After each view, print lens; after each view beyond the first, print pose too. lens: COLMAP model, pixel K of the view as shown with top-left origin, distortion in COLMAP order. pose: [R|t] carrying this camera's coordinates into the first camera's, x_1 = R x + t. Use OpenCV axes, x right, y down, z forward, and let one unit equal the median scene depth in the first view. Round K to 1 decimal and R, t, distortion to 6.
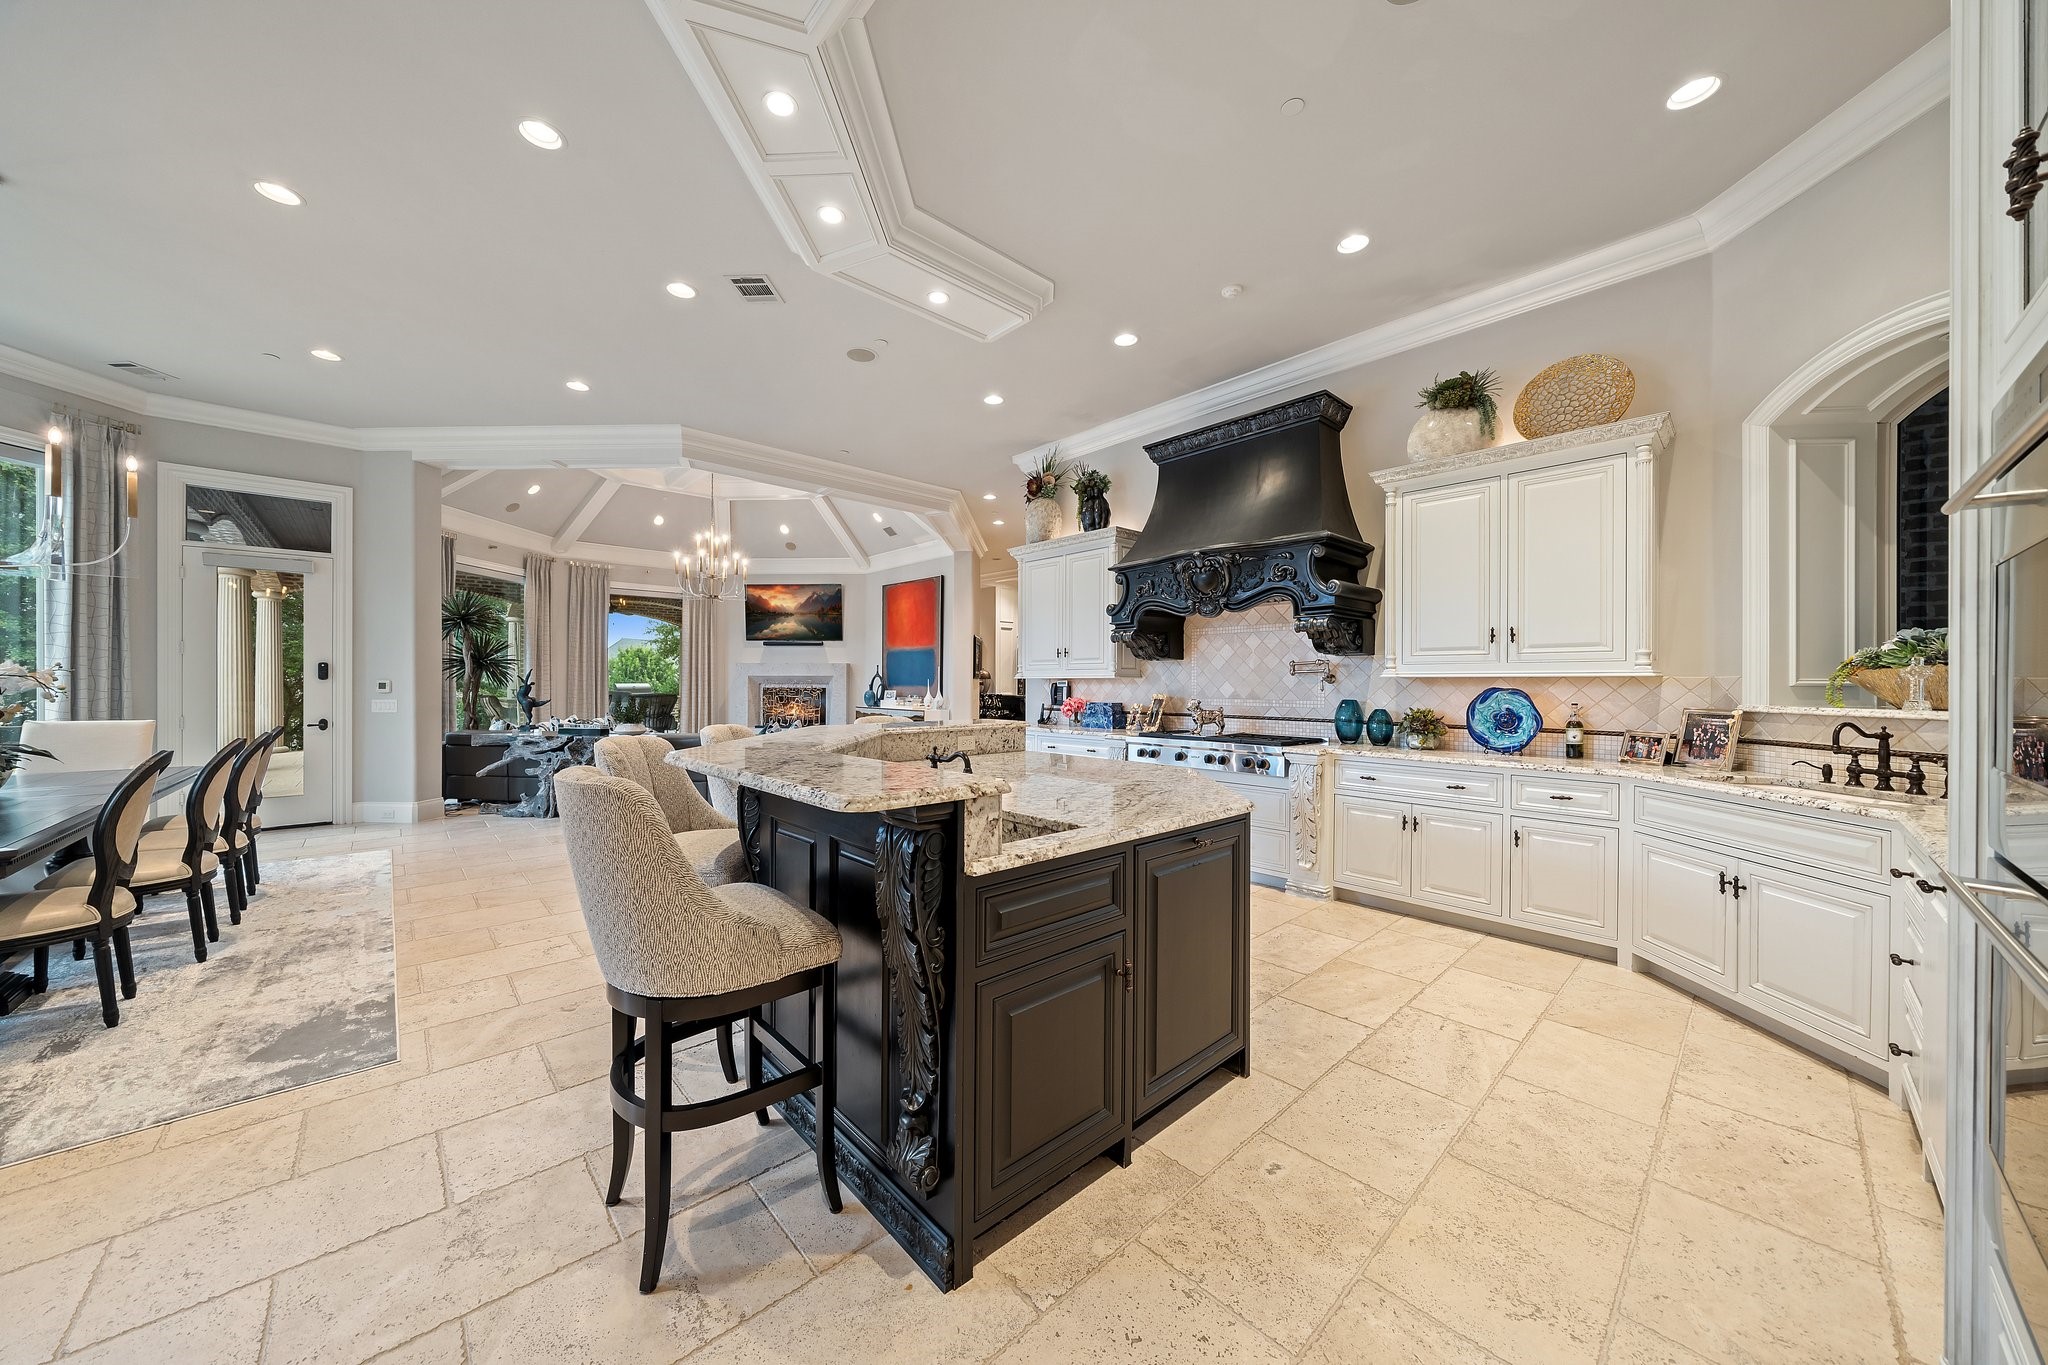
lens RADIAL K [[697.9, 0, 1010.6], [0, 697.9, 682.5], [0, 0, 1]] dist [-0.005289, -0.000115]
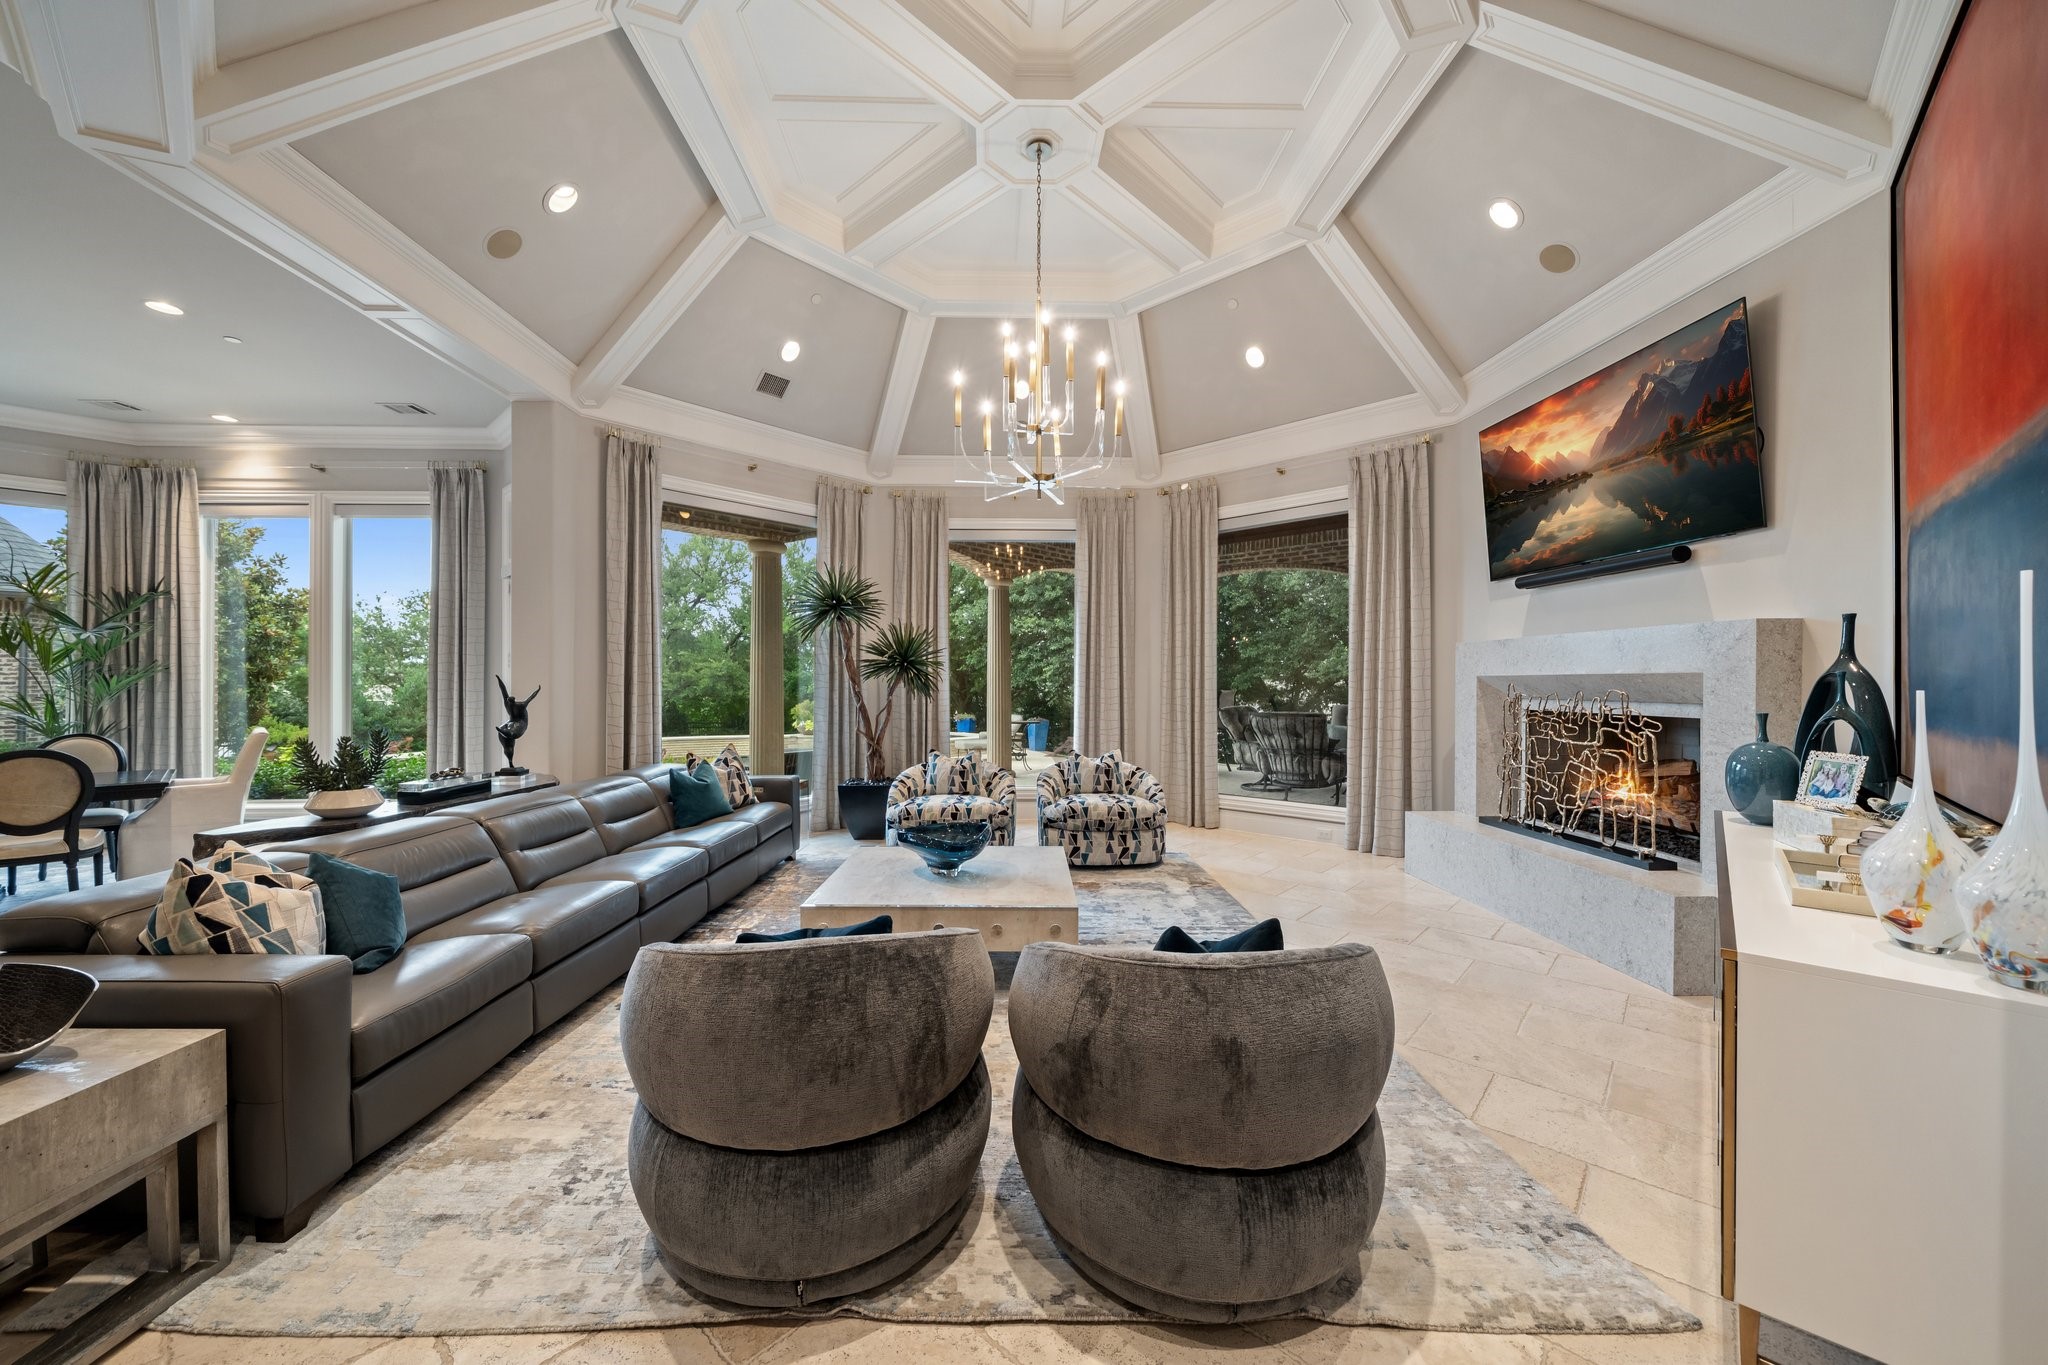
lens RADIAL K [[753.1, 0, 1008.8], [0, 753.1, 675.8], [0, 0, 1]] dist [-0.002715, -0.000198]
pose [[0.077997, -0.011281, -0.996890, -0.005869], [0.000693, 0.999936, -0.011261, -0.014824], [0.996953, 0.000187, 0.078000, 2.058774]]
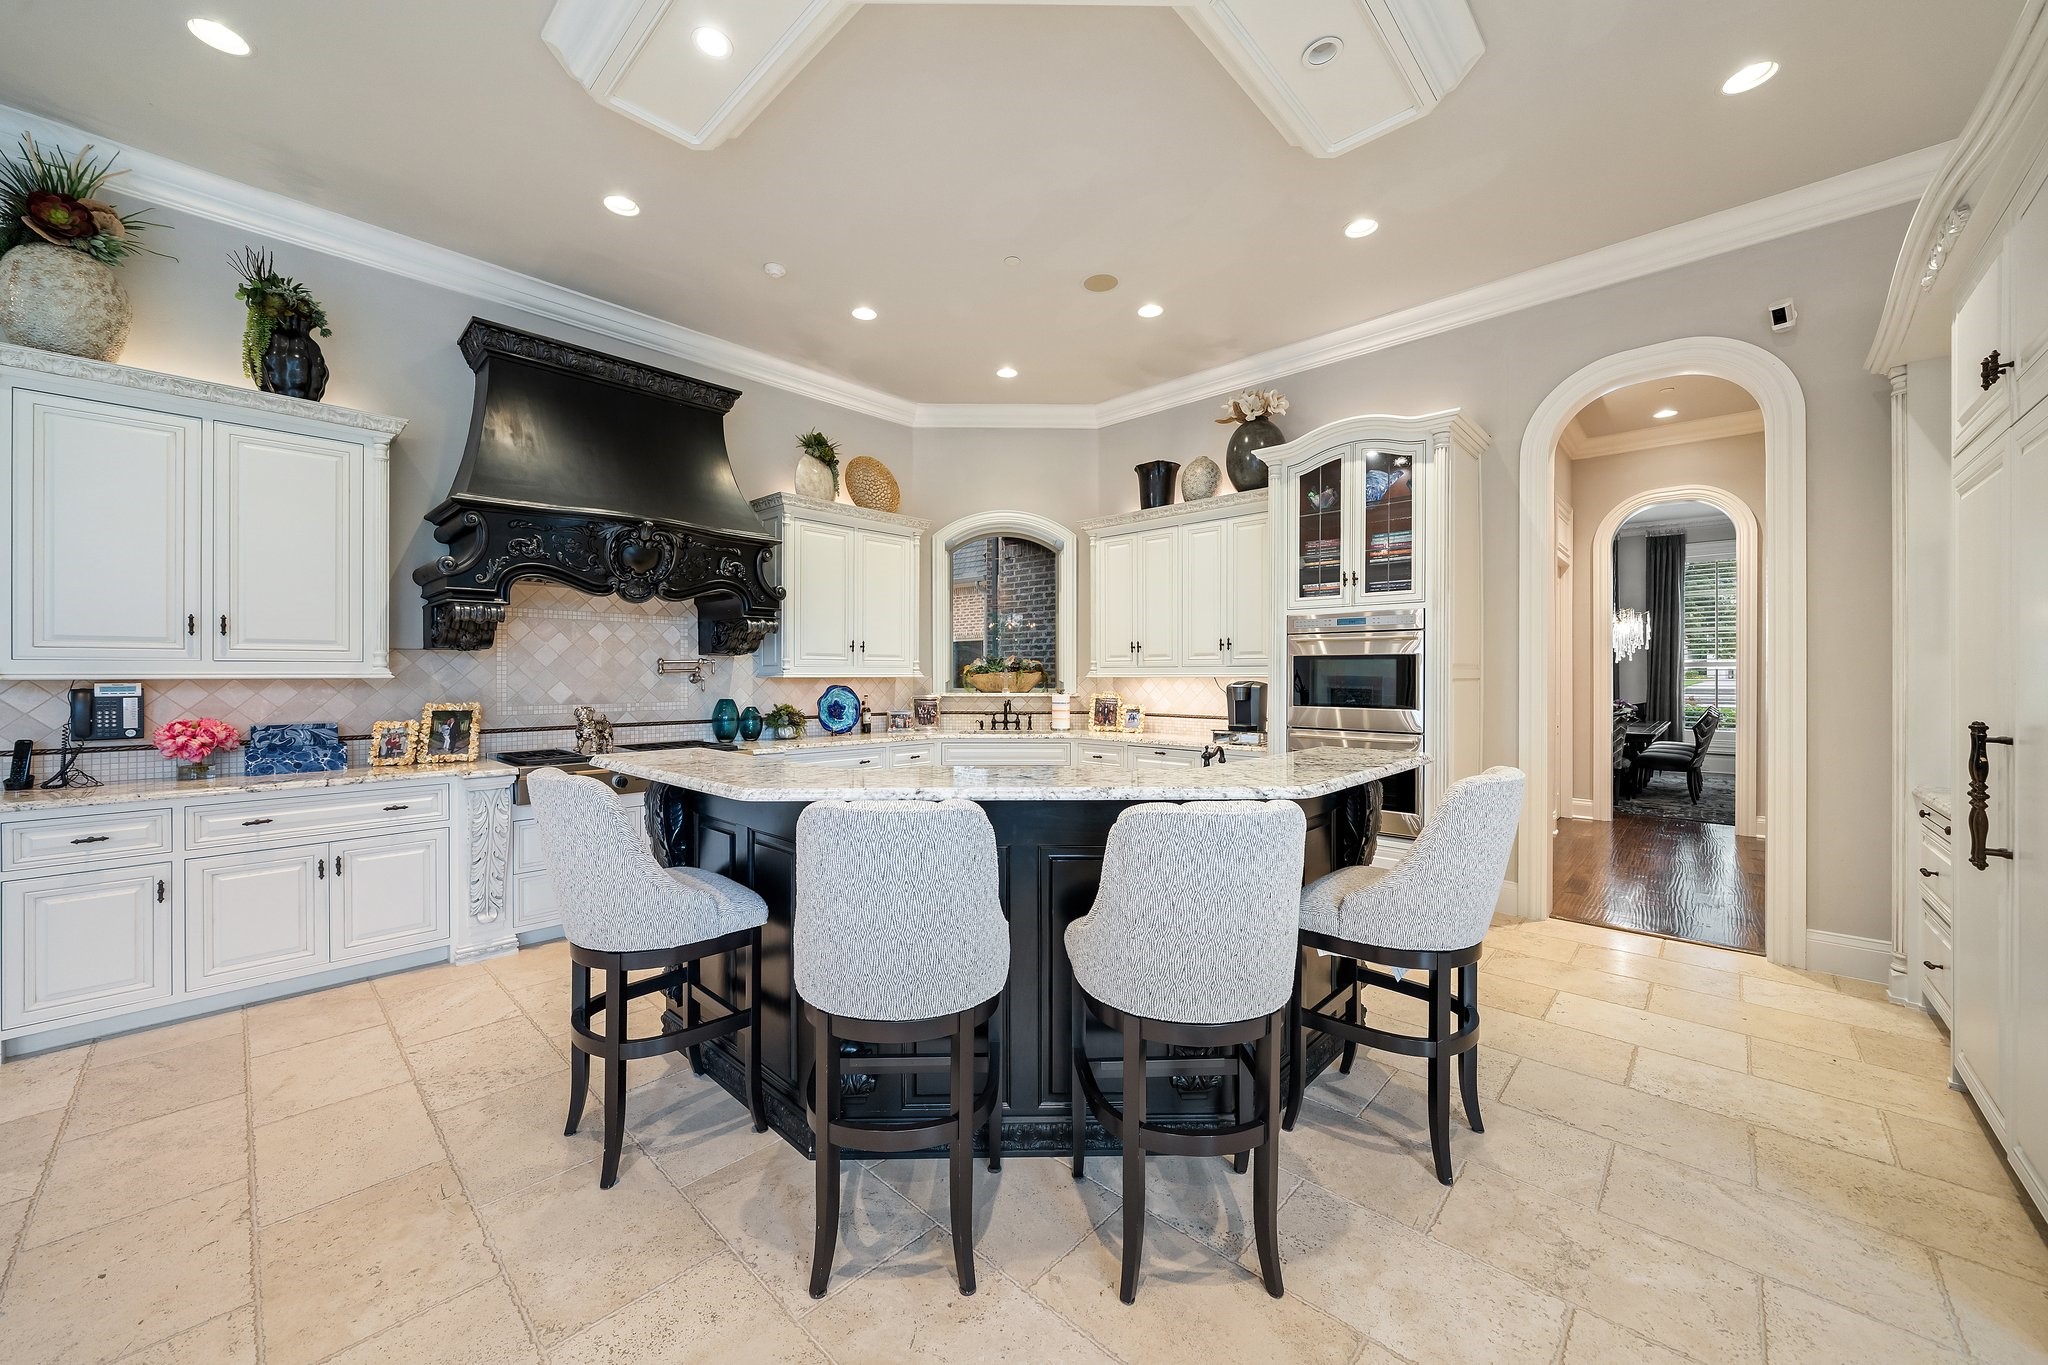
lens RADIAL K [[753.1, 0, 1008.8], [0, 753.1, 675.8], [0, 0, 1]] dist [-0.002715, -0.000198]
pose [[-0.069983, -0.005598, 0.997533, -0.644846], [-0.001740, 0.999983, 0.005489, -0.016334], [-0.997547, -0.001351, -0.069991, 0.673797]]
